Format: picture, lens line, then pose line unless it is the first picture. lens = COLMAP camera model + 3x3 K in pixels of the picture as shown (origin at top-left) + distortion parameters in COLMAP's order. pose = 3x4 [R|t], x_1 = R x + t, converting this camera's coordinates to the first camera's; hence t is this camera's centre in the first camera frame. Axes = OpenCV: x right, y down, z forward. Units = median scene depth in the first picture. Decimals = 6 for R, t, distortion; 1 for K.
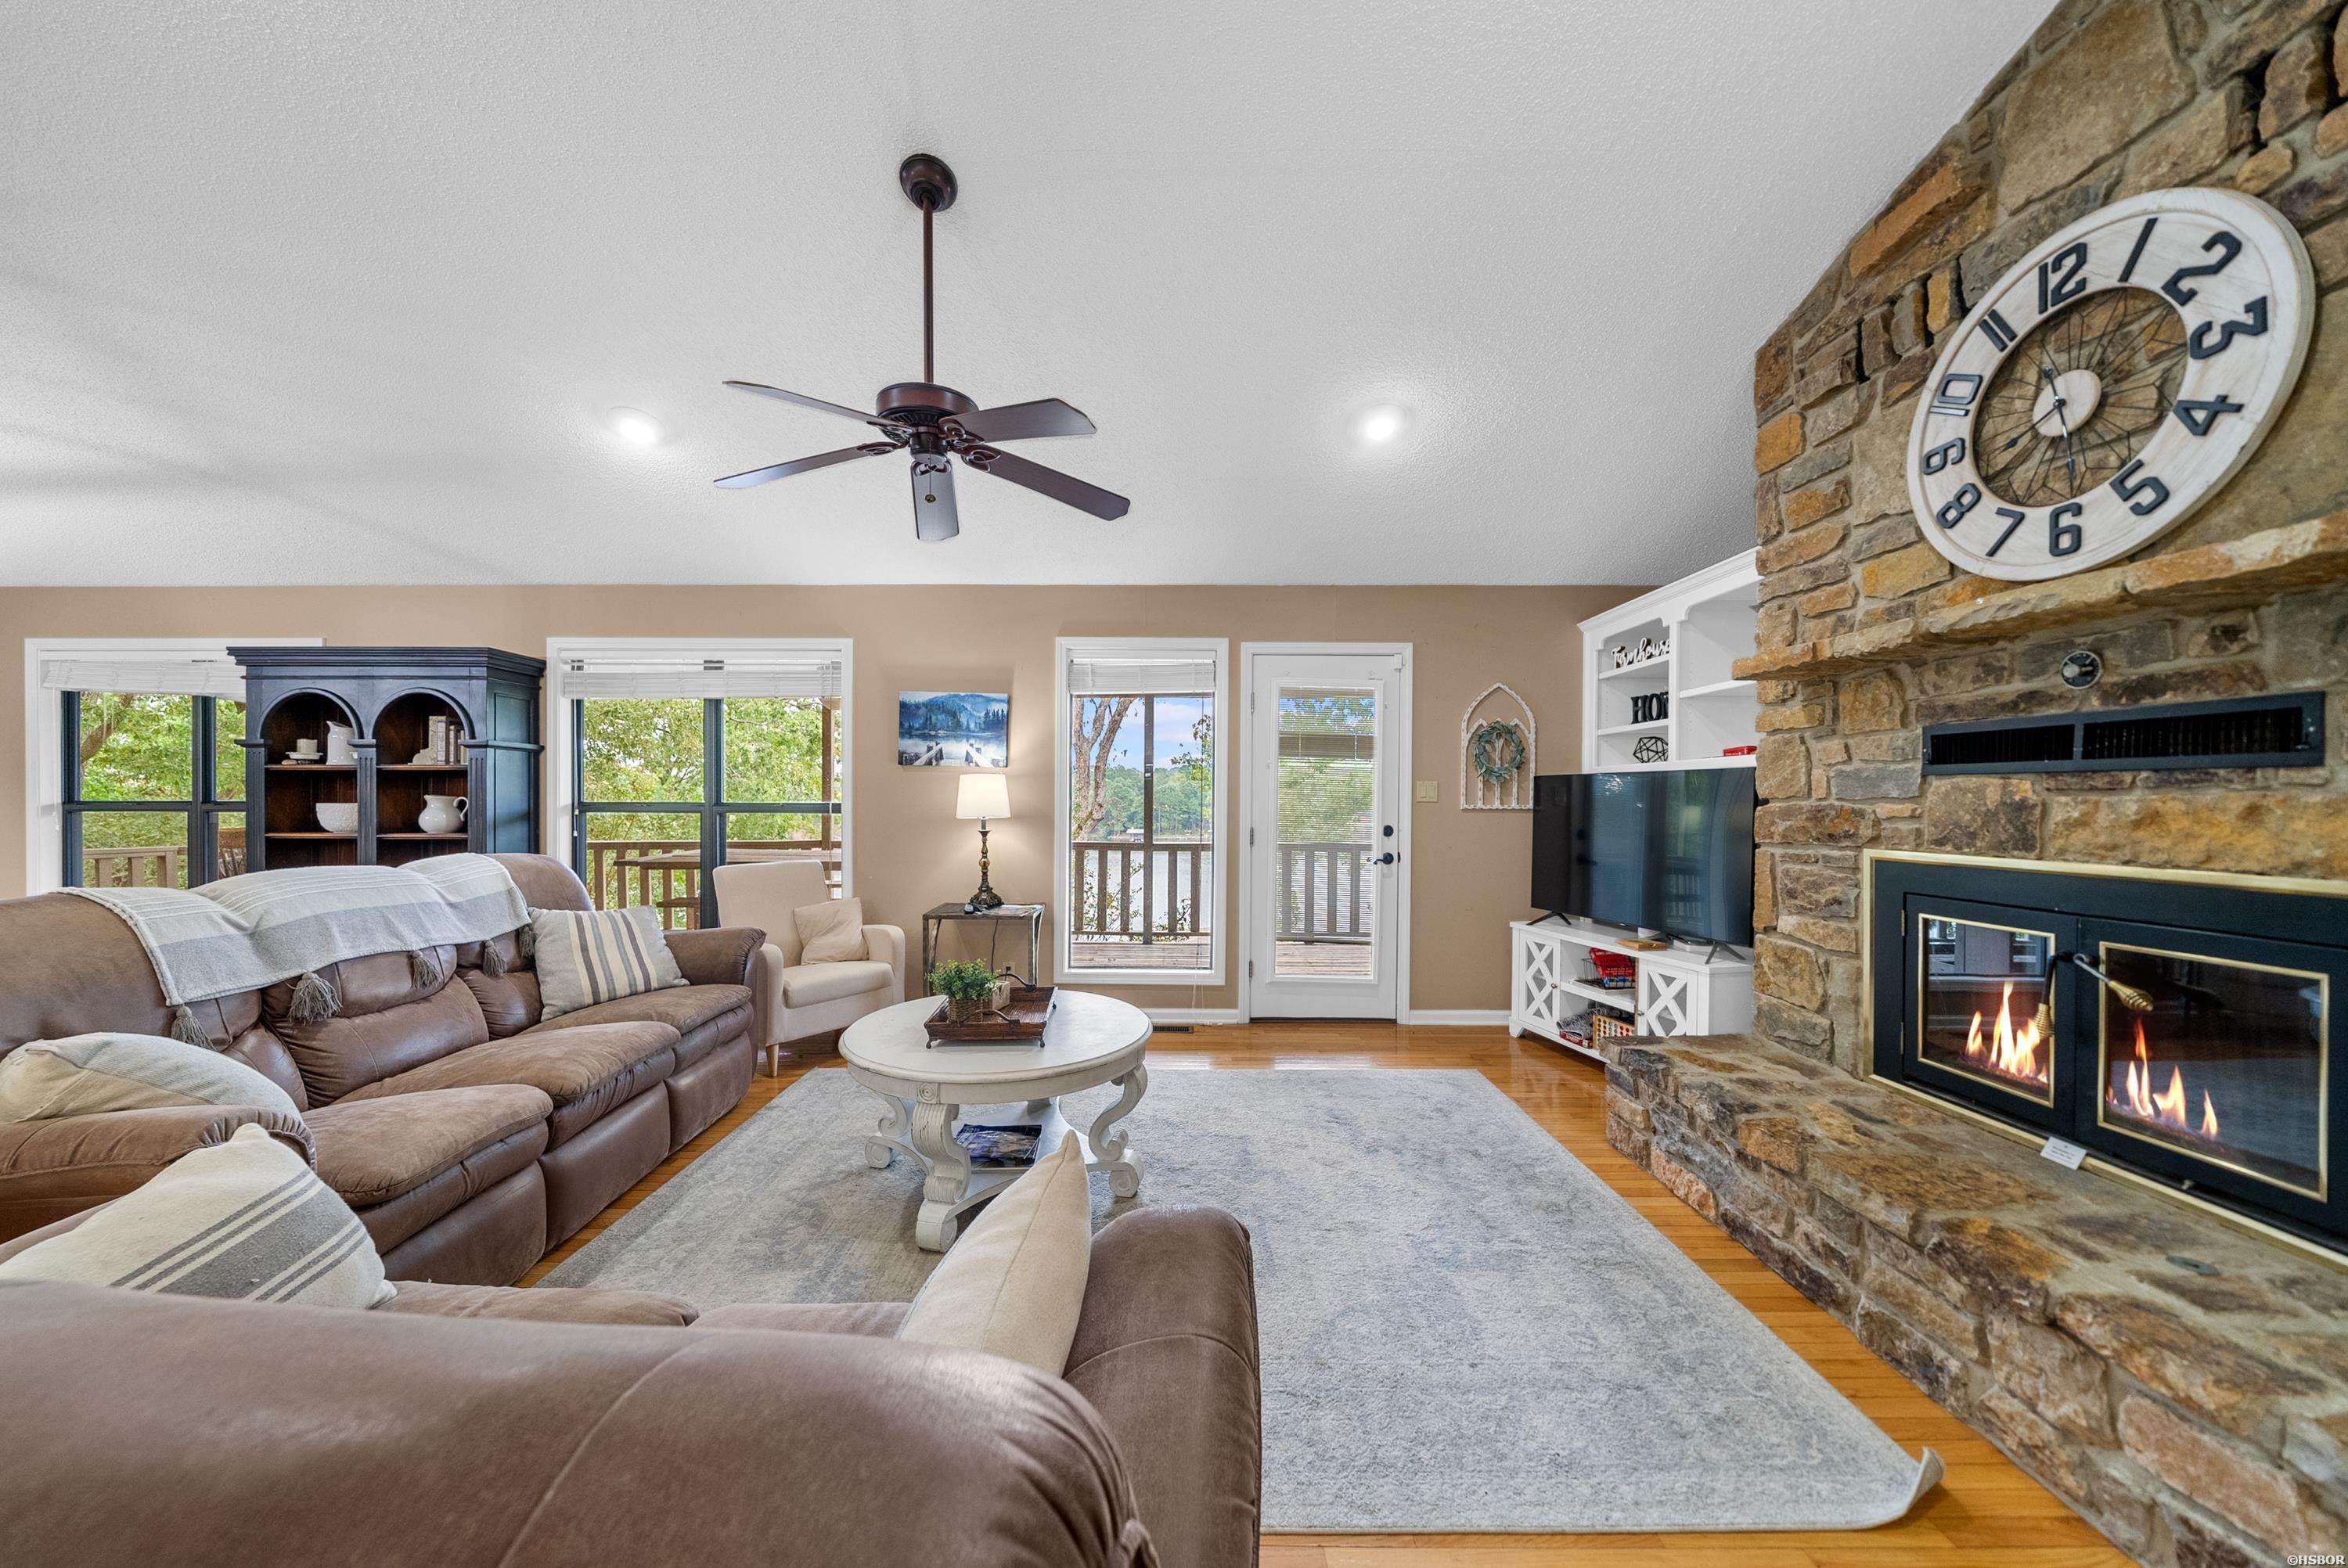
lens RADIAL K [[813.8, 0, 1171.8], [0, 813.8, 802.7], [0, 0, 1]] dist [-0.007310, 0.000005]
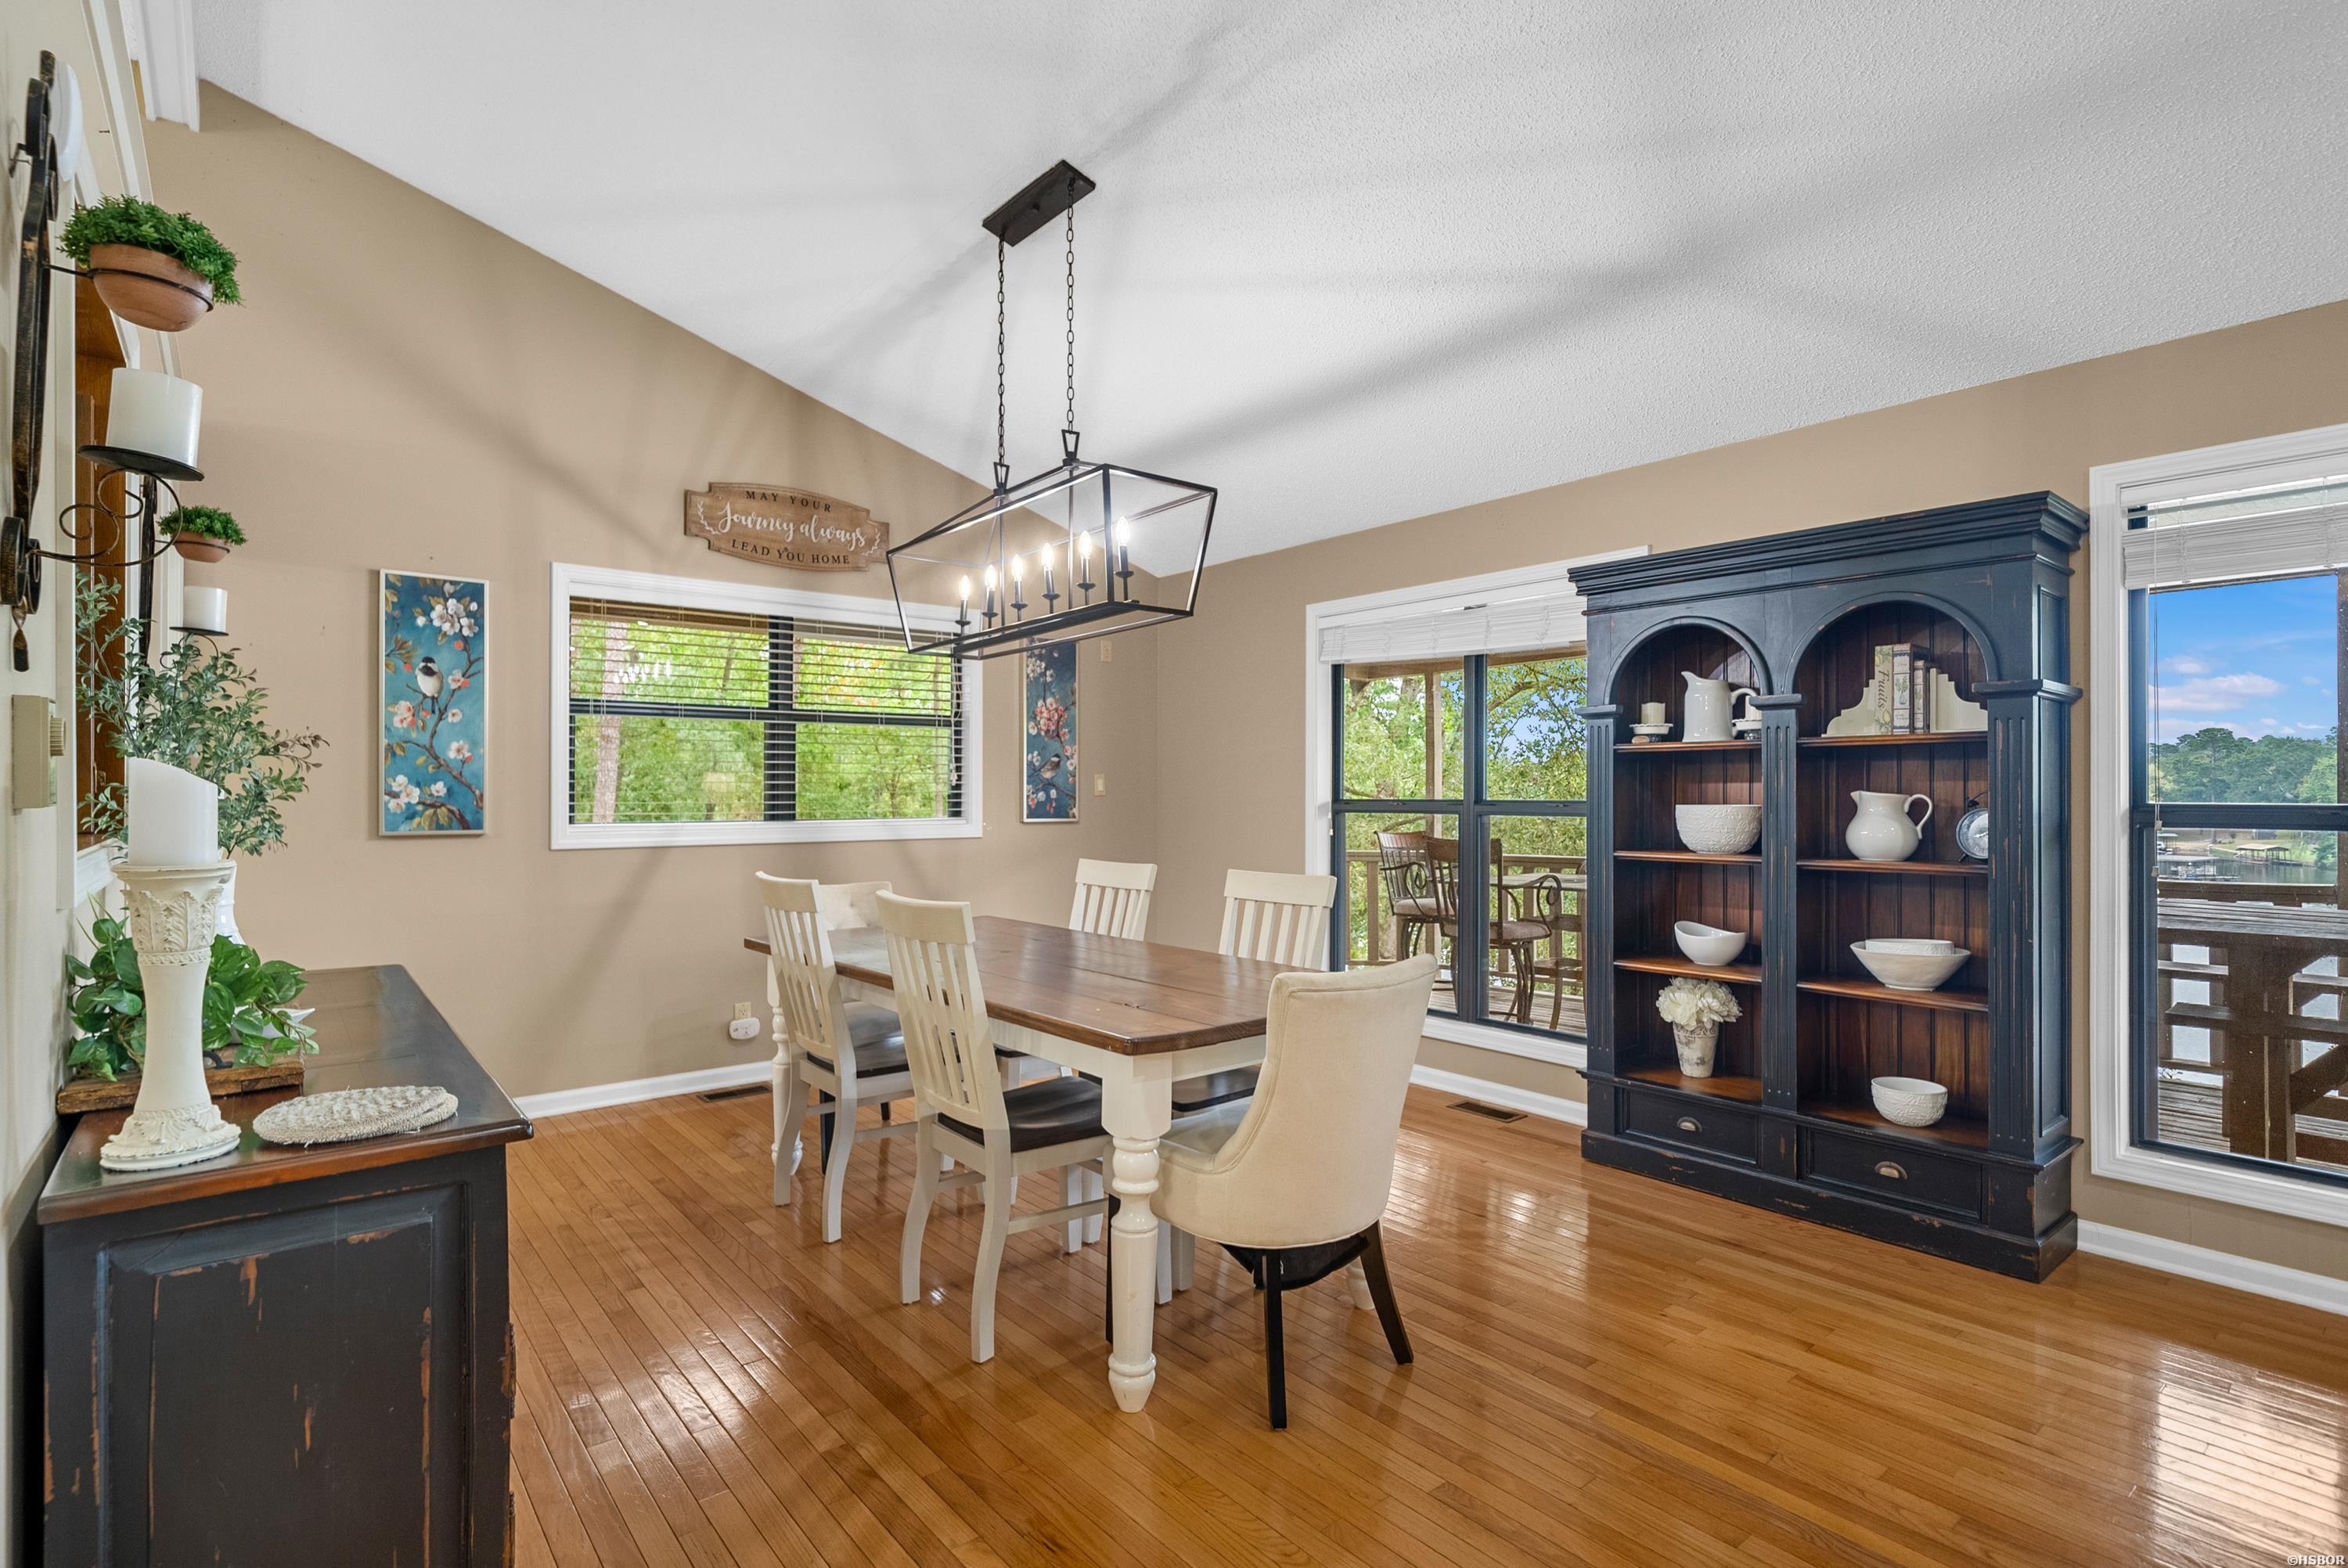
lens RADIAL K [[1151.3, 0, 1174.0], [0, 1151.3, 784.0], [0, 0, 1]] dist [0.000896, -0.000071]
pose [[0.638569, -0.009630, -0.769504, -1.112717], [-0.000240, 0.999919, -0.012712, -0.007271], [0.769565, 0.008302, 0.638515, 0.247423]]
